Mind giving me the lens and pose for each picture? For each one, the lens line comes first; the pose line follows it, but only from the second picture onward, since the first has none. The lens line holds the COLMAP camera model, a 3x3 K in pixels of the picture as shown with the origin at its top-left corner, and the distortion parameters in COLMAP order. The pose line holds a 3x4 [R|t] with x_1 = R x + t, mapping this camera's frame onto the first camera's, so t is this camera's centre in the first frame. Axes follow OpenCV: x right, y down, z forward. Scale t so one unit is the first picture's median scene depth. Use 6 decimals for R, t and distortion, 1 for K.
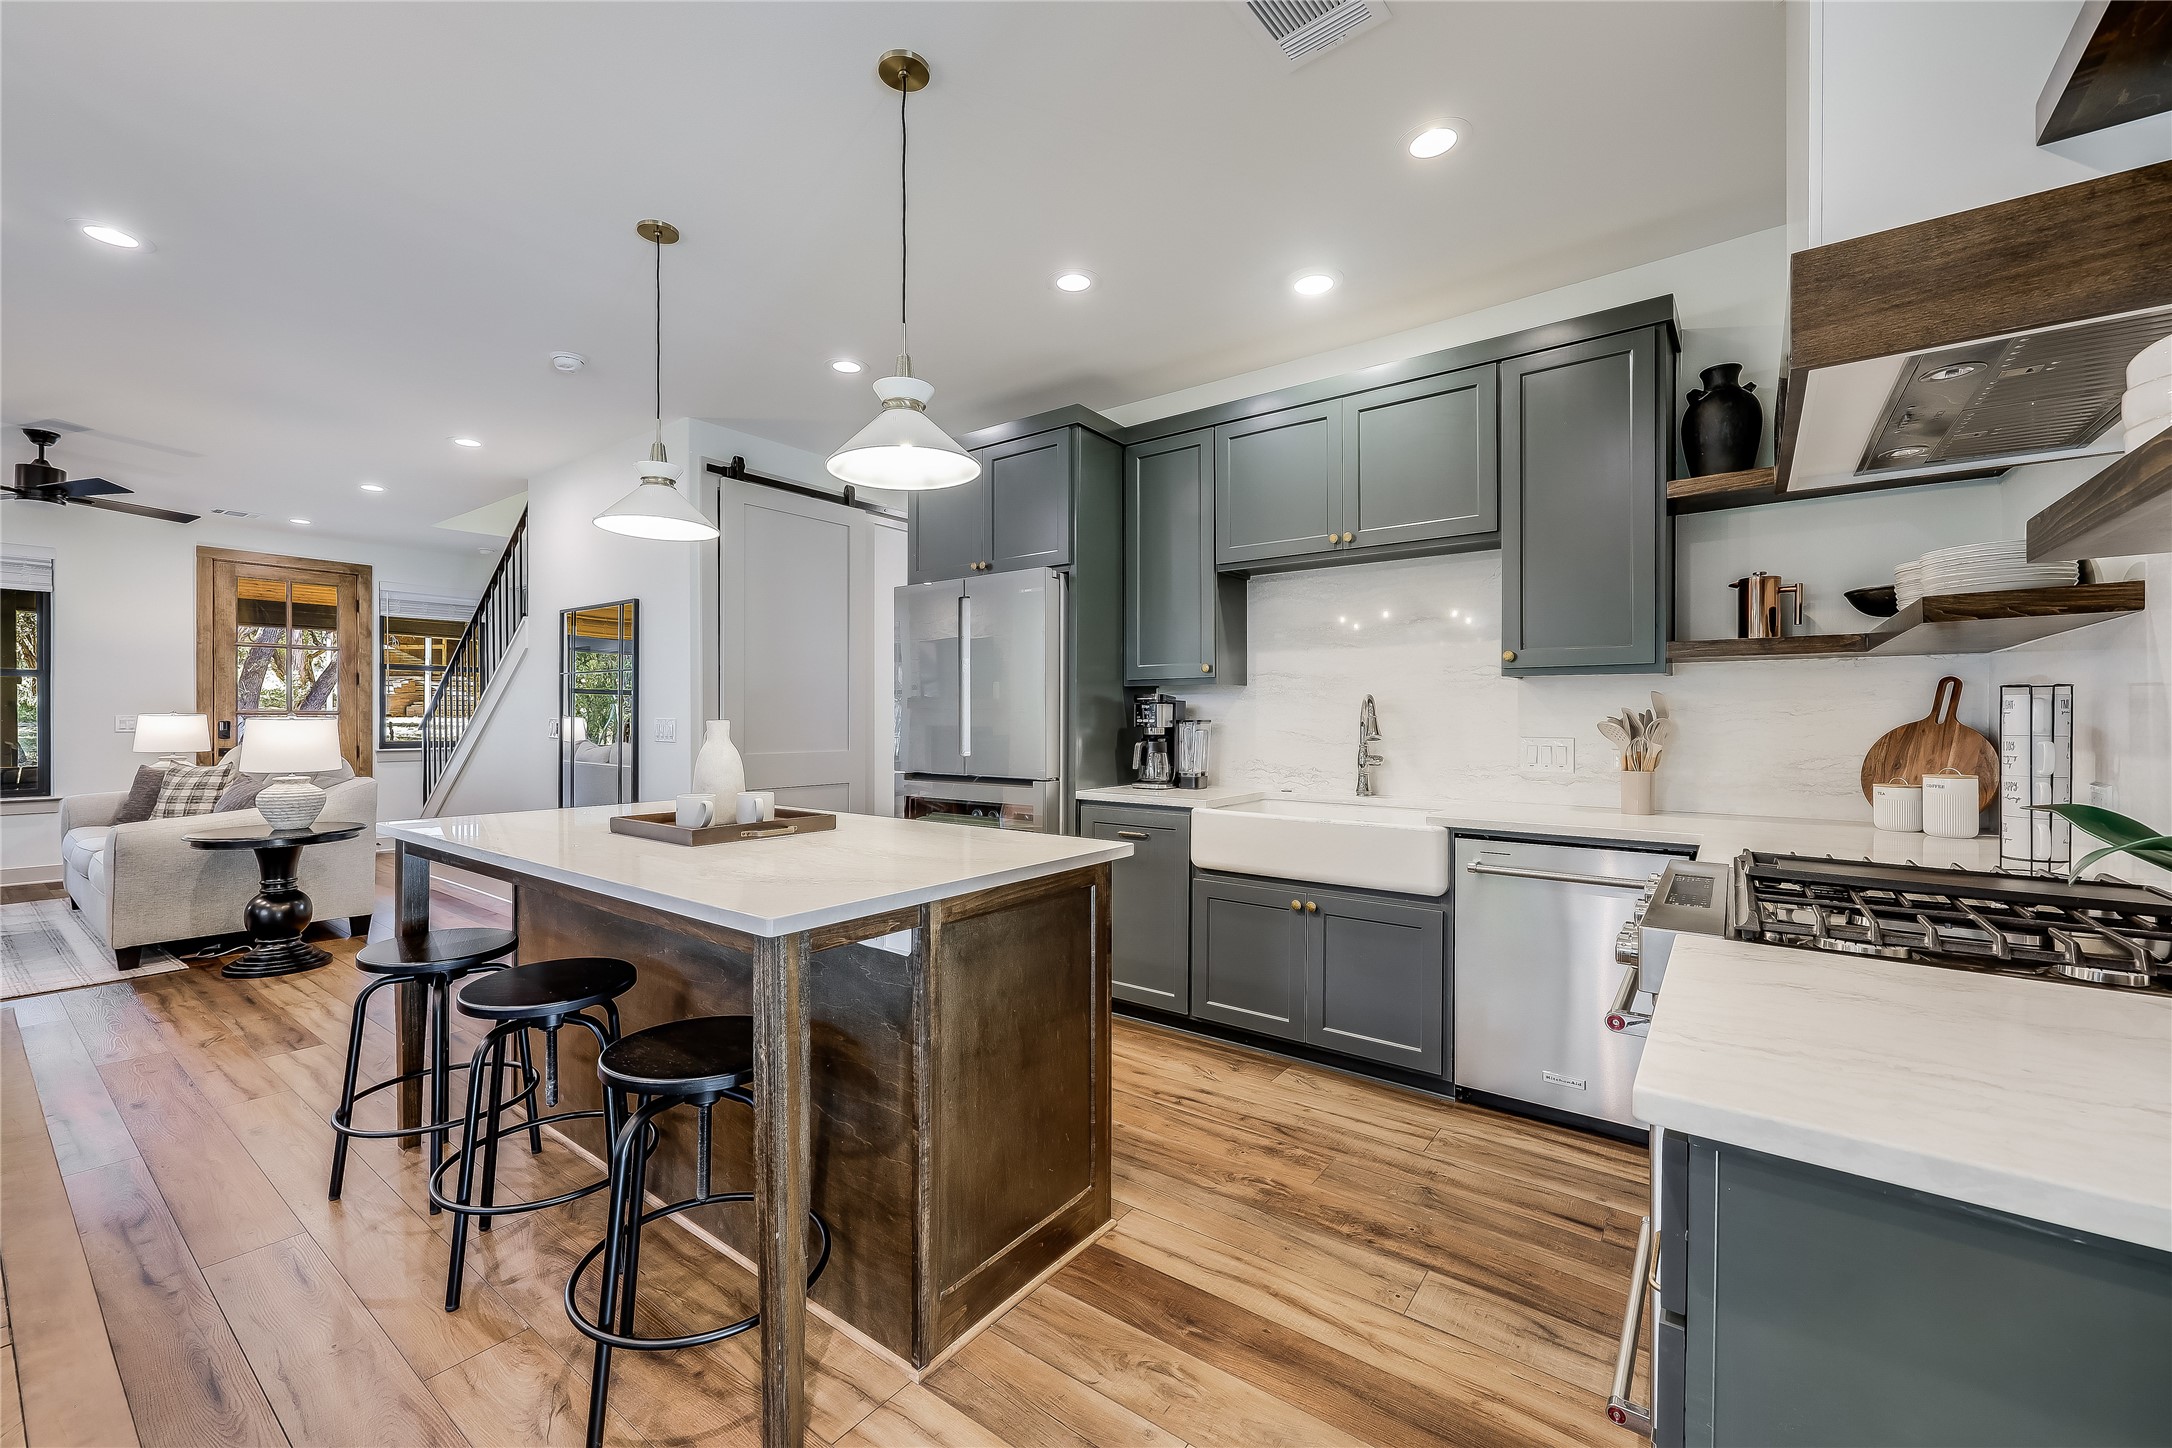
lens RADIAL K [[879.1, 0, 1079.4], [0, 879.1, 722.9], [0, 0, 1]] dist [-0.003661, 0.000233]
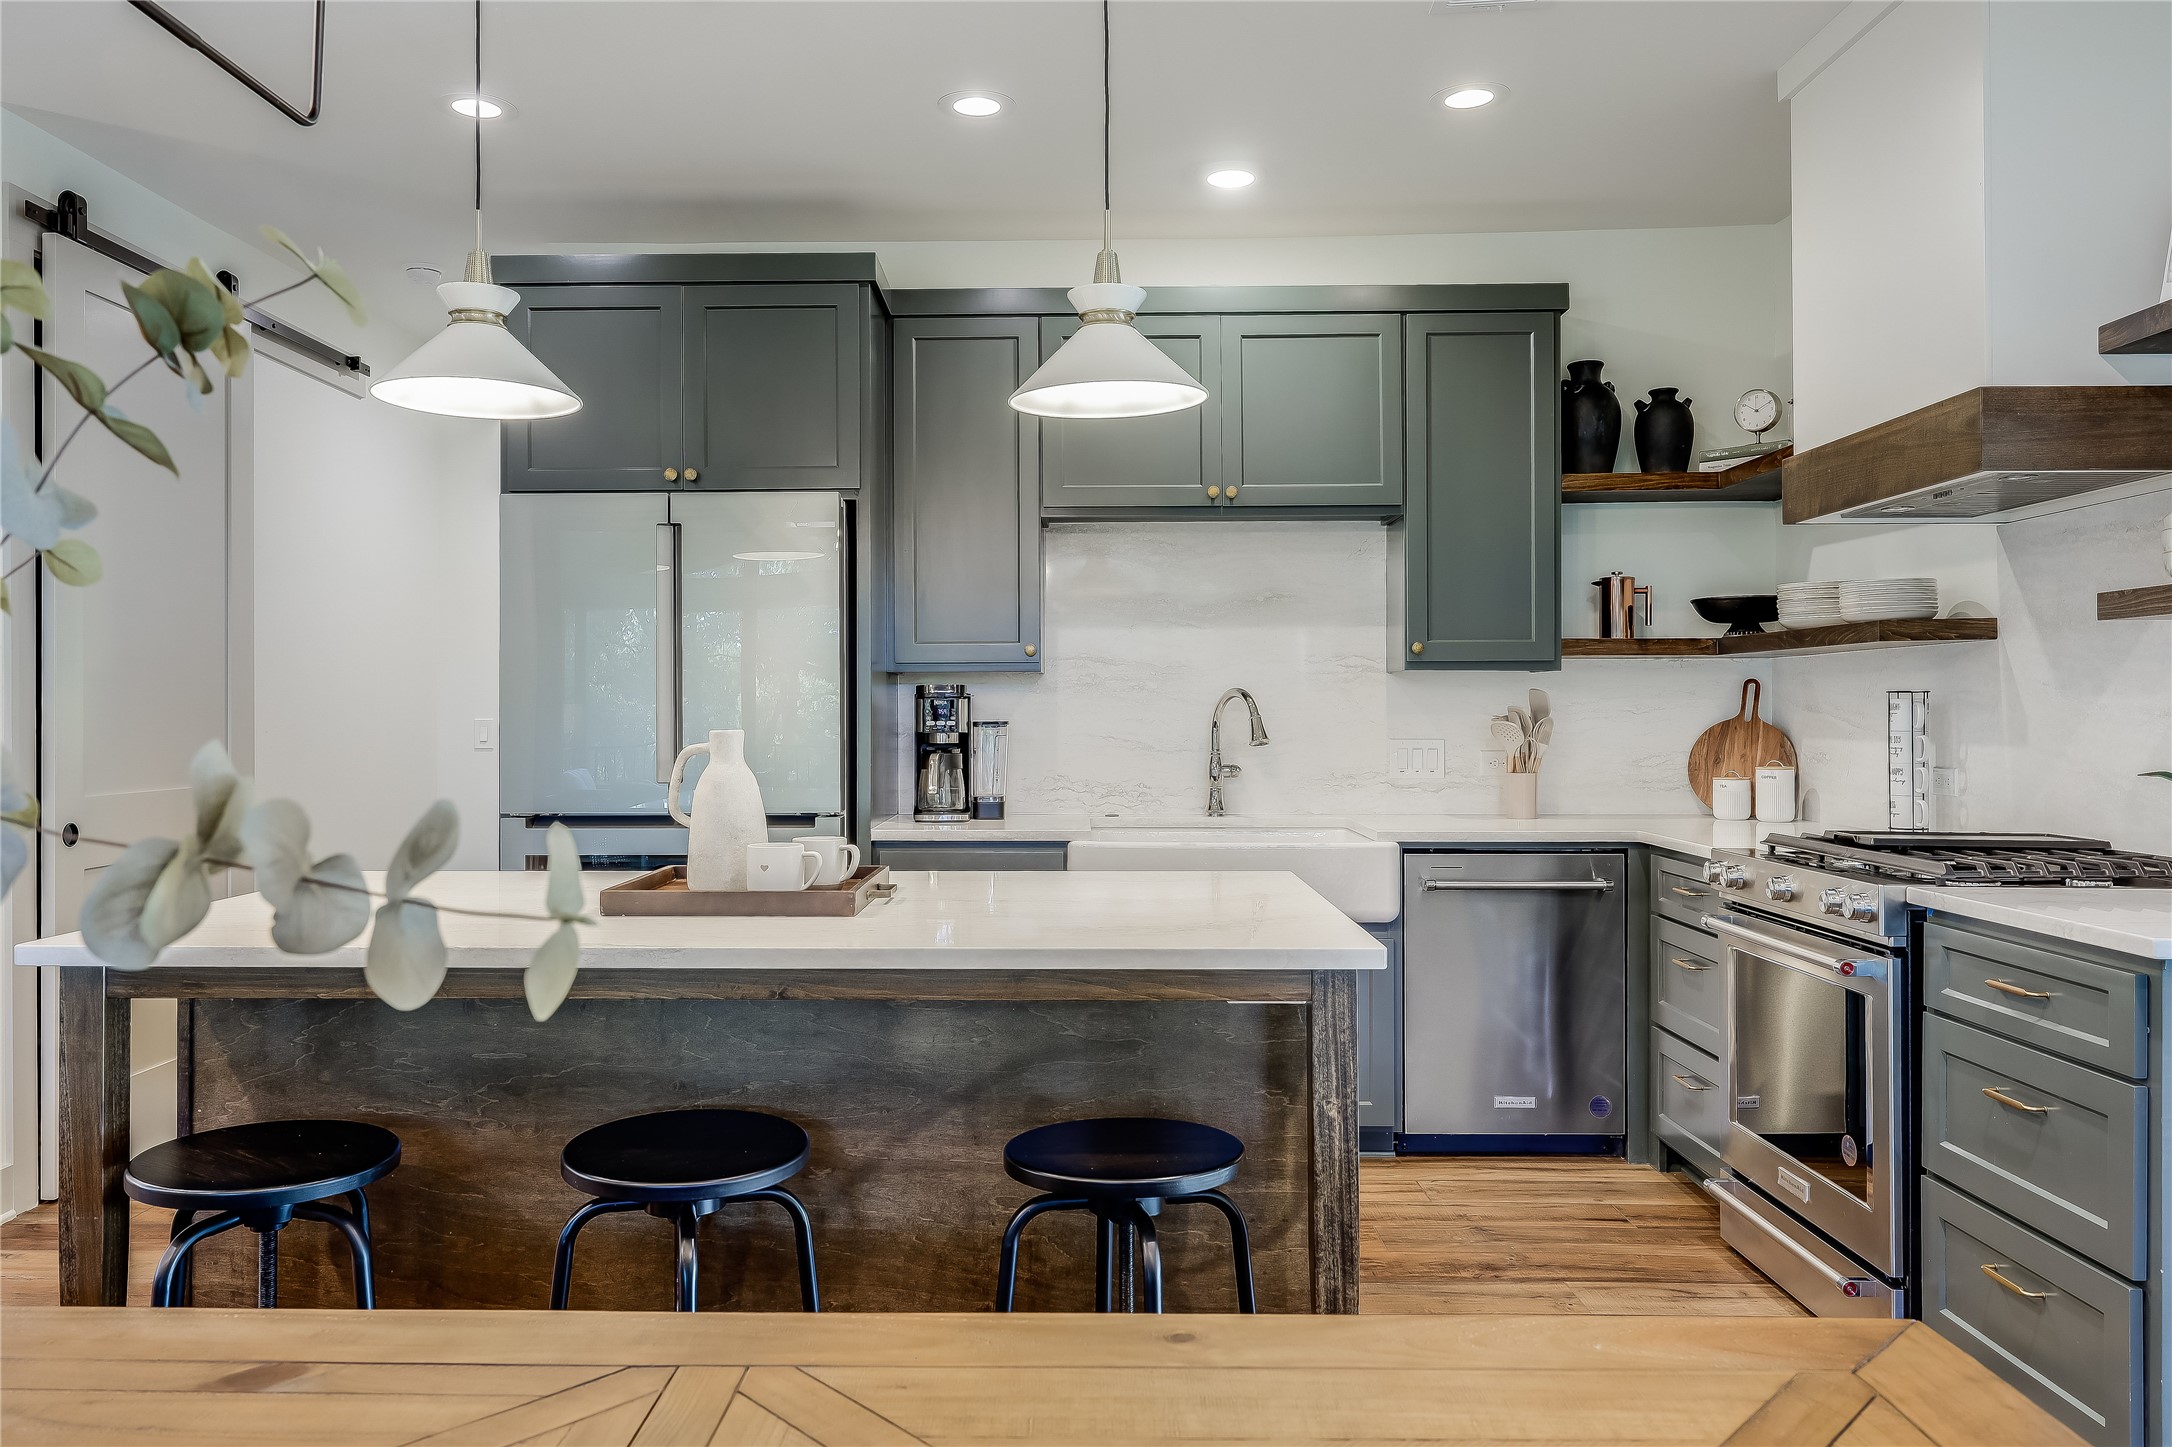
lens RADIAL K [[1535.8, 0, 1072.8], [0, 1535.8, 715.4], [0, 0, 1]] dist [0.006960, -0.000976]
pose [[0.802546, -0.004982, 0.596569, -0.776261], [0.007077, 0.999974, -0.001169, -0.009312], [-0.596548, 0.005161, 0.802561, -0.042588]]
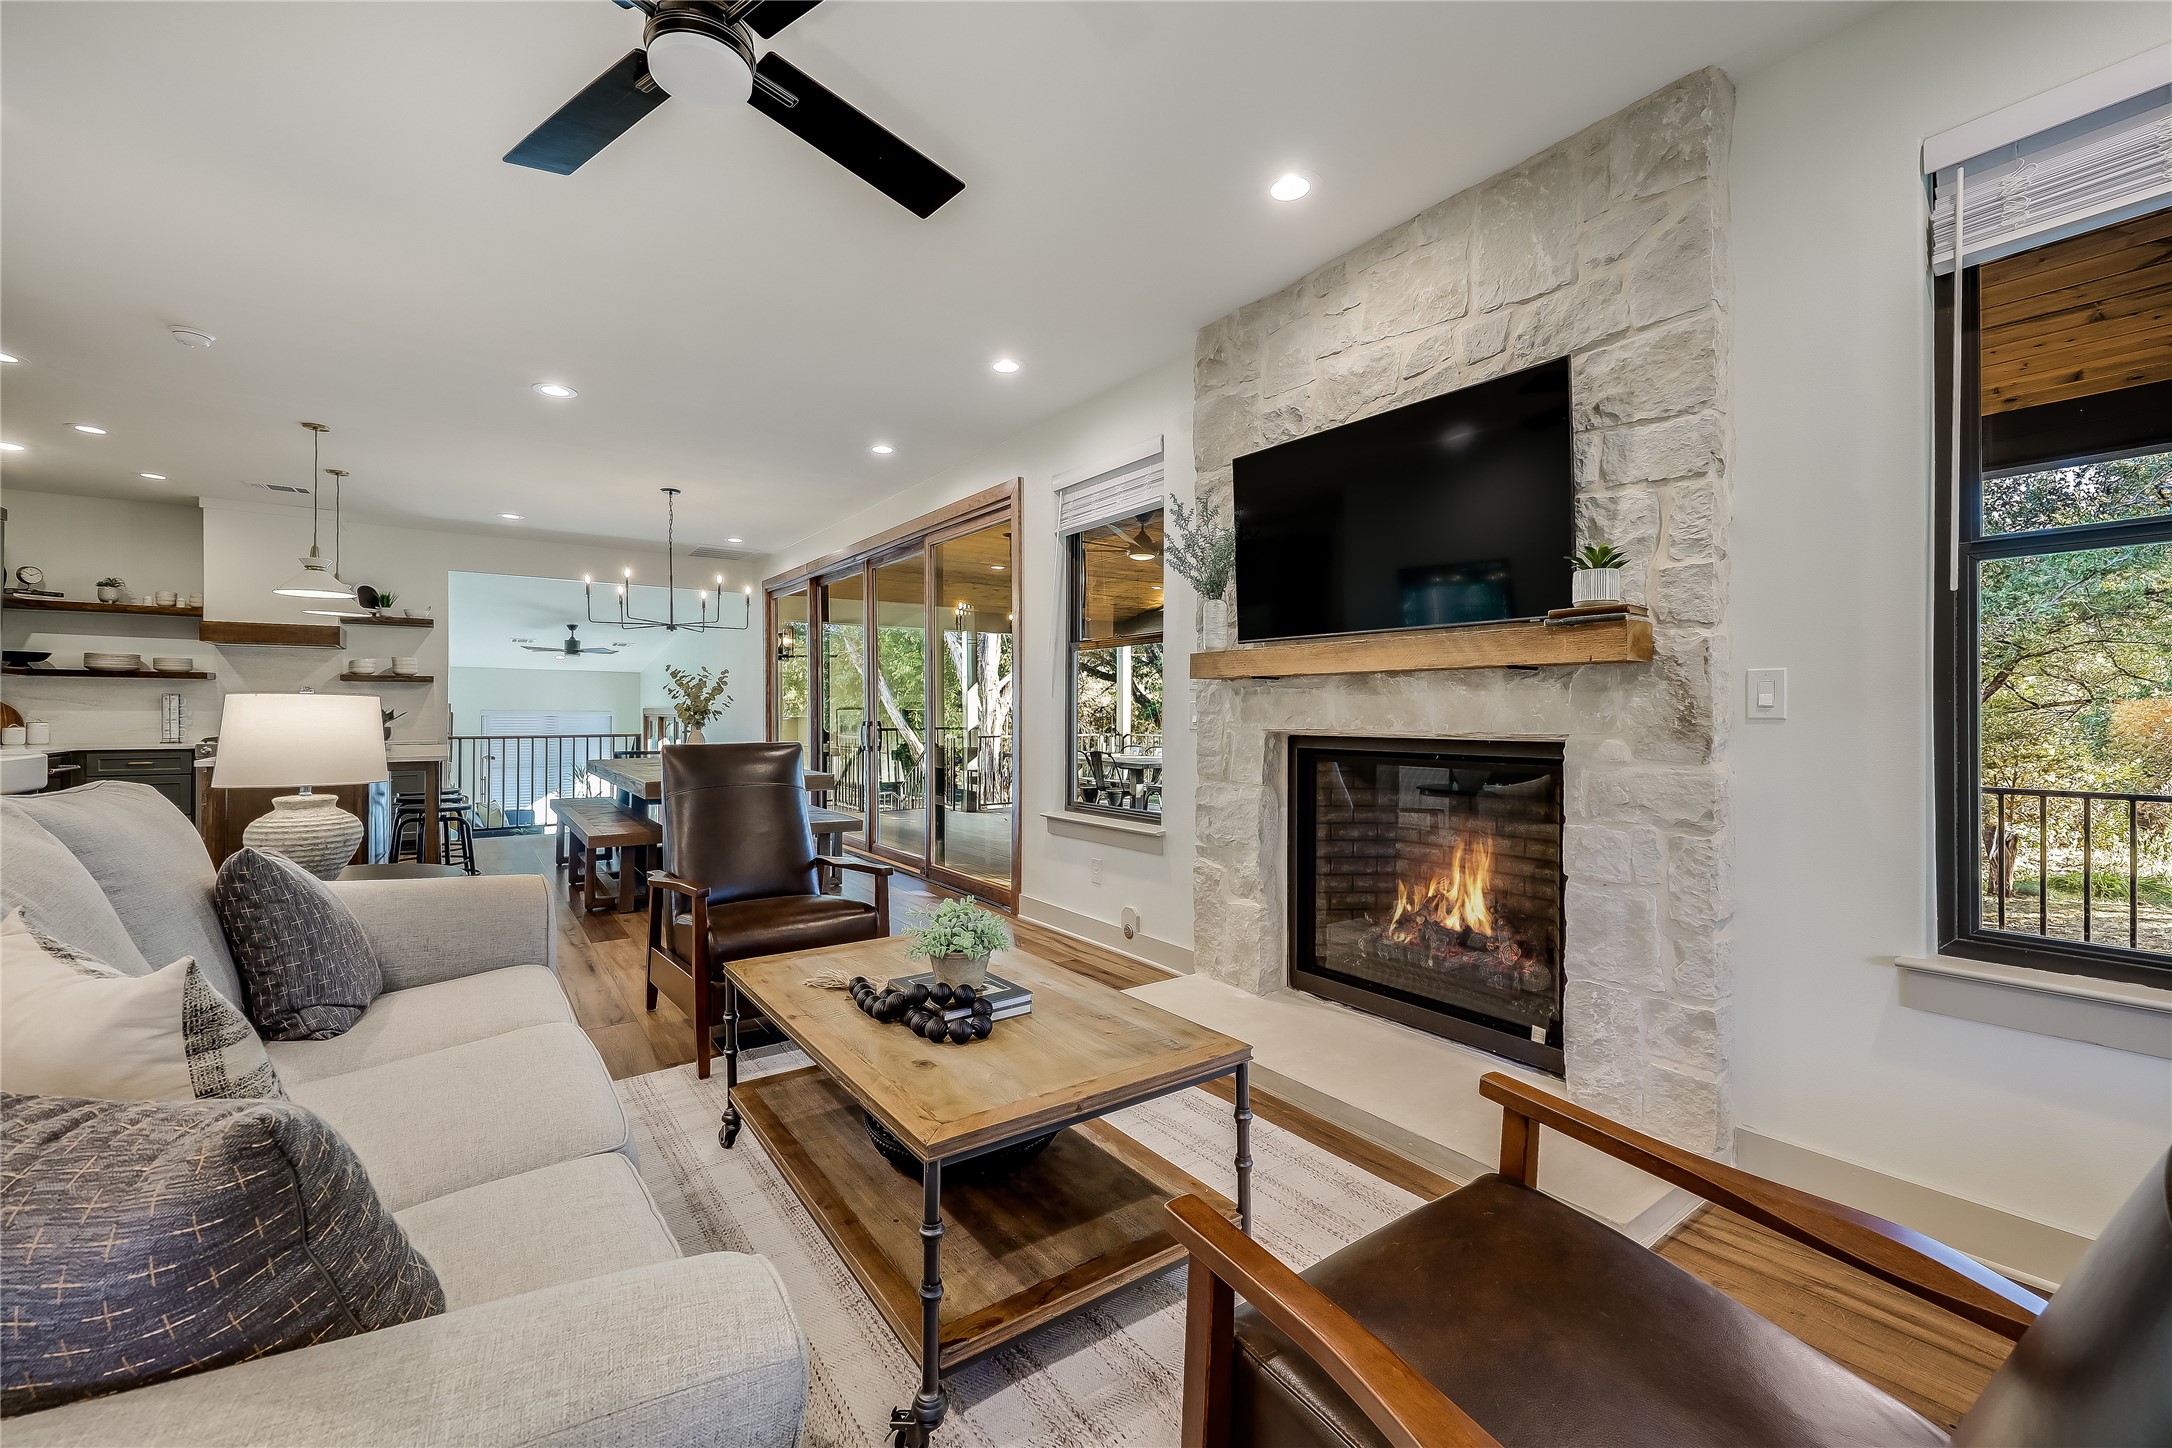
lens RADIAL K [[881.0, 0, 1076.2], [0, 881.0, 706.8], [0, 0, 1]] dist [0.001700, -0.000646]
pose [[-0.954055, -0.003917, 0.299606, -2.533938], [-0.005101, 0.999982, -0.003168, 0.002564], [-0.299588, -0.004551, -0.954058, 2.280231]]
